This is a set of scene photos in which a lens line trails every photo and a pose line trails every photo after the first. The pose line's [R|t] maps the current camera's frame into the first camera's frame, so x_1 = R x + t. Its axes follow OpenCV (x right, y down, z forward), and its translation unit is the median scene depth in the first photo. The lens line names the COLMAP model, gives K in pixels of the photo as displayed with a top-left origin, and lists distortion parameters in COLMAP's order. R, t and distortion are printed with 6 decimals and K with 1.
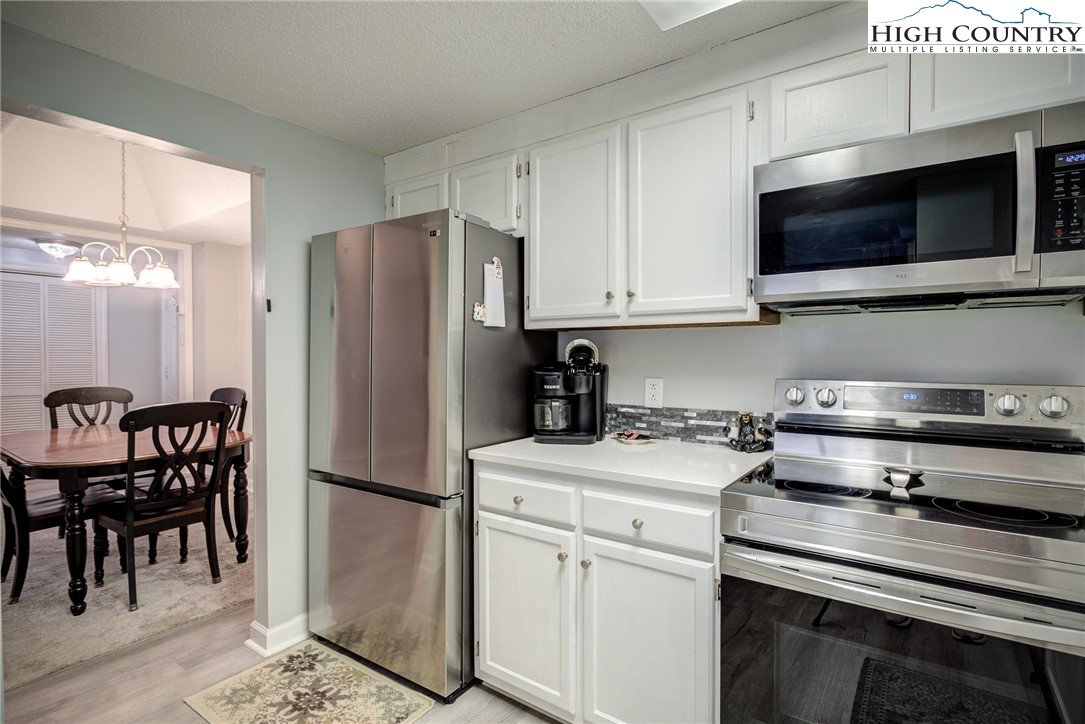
lens RADIAL K [[538.3, 0, 542.5], [0, 538.3, 362.0], [0, 0, 1]] dist [-0.001970, 0.000036]
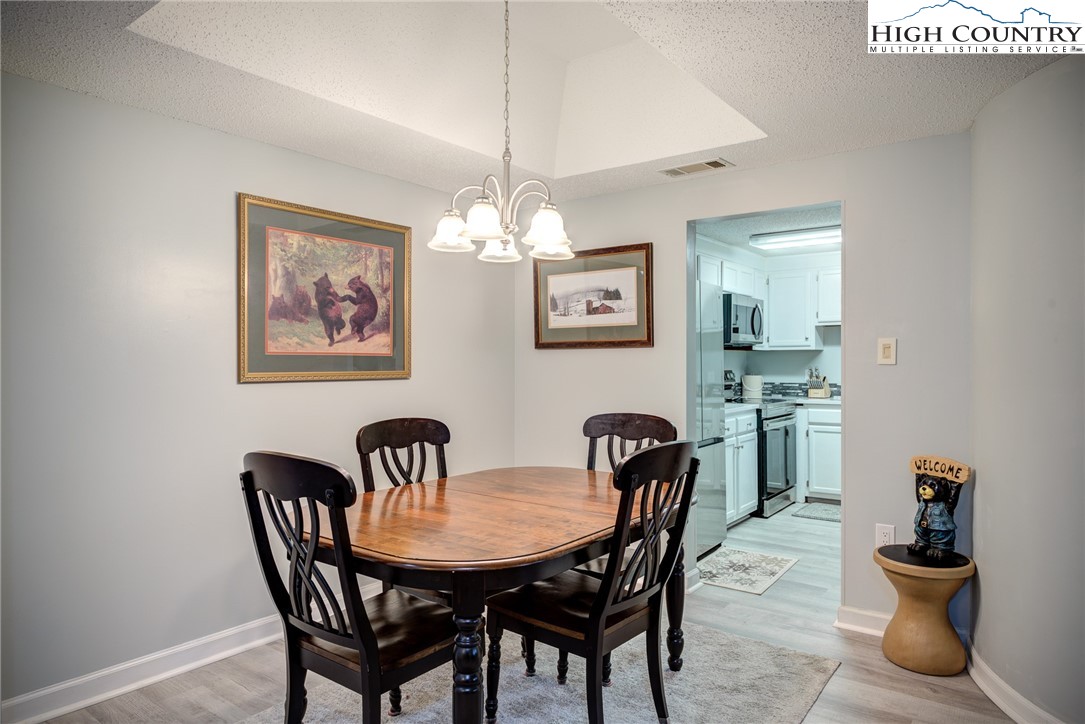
lens RADIAL K [[692.7, 0, 551.5], [0, 692.7, 364.6], [0, 0, 1]] dist [-0.007951, -0.000623]
pose [[0.002713, -0.002273, 0.999994, -2.537085], [0.019417, 0.999809, 0.002220, -0.017560], [-0.999808, 0.019411, 0.002756, 1.535477]]
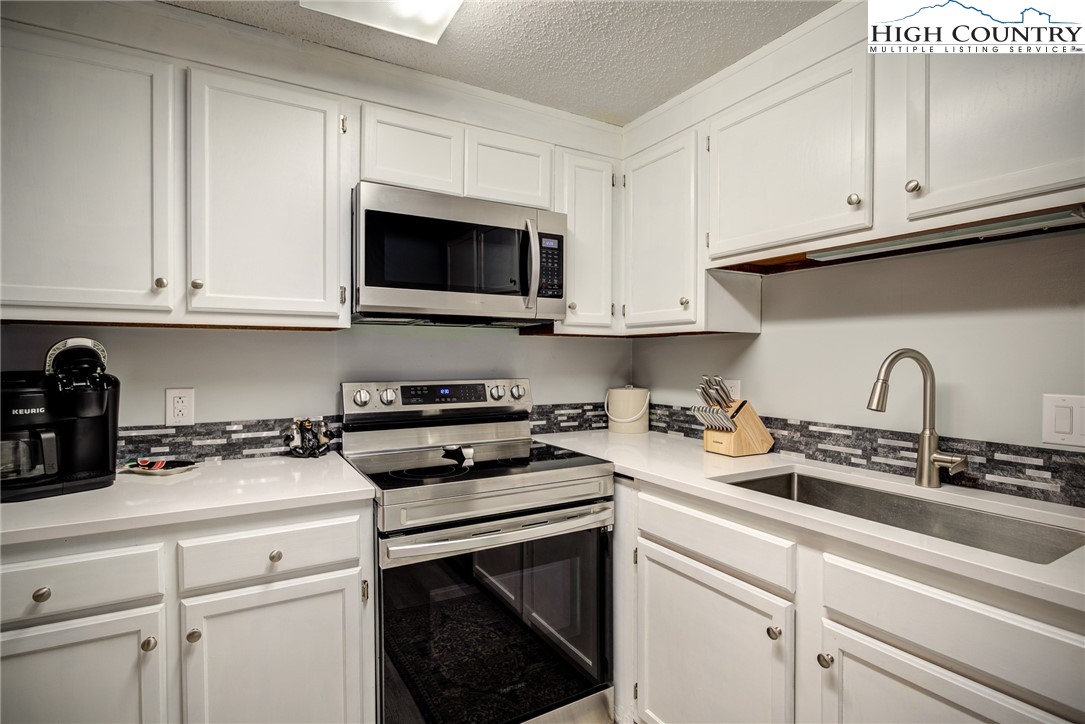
lens RADIAL K [[529.1, 0, 542.5], [0, 529.1, 362.0], [0, 0, 1]] dist [-0.002348, -0.000794]
pose [[0.420694, -0.008622, 0.907162, -0.313658], [0.012178, 0.999918, 0.003856, -0.007719], [-0.907121, 0.009425, 0.420764, 0.188494]]
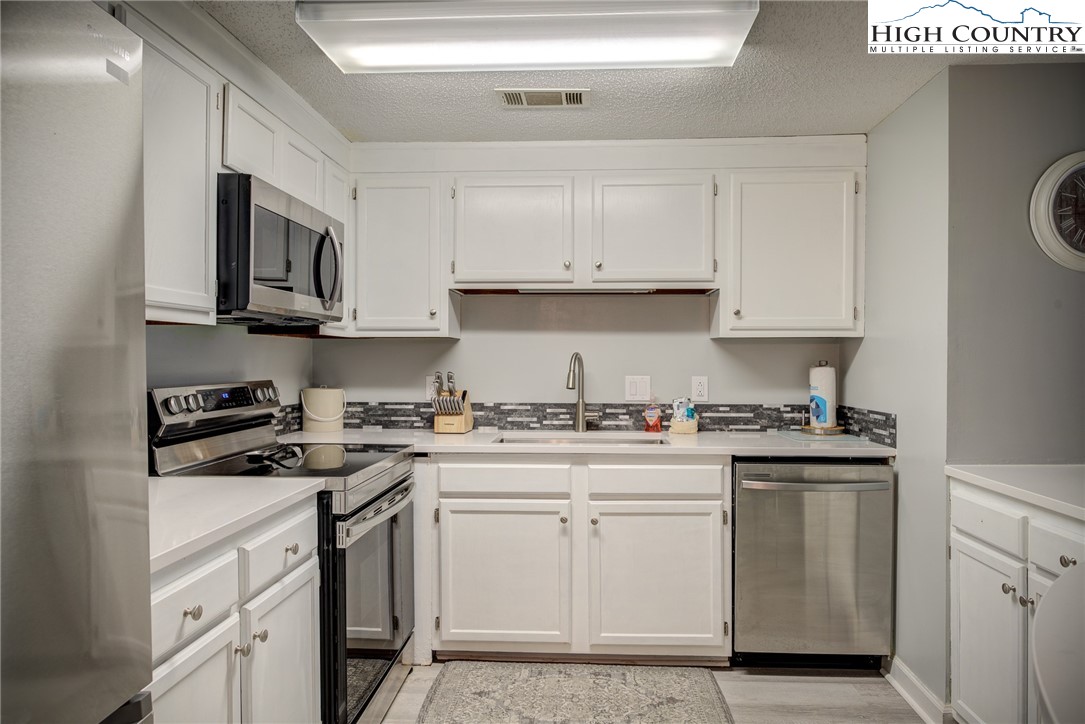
lens RADIAL K [[692.7, 0, 551.5], [0, 692.7, 364.6], [0, 0, 1]] dist [-0.007951, -0.000623]
pose [[-0.535021, -0.007878, 0.844802, -0.799872], [0.011723, 0.999791, 0.016747, -0.016809], [-0.844758, 0.018864, -0.534816, 0.974697]]
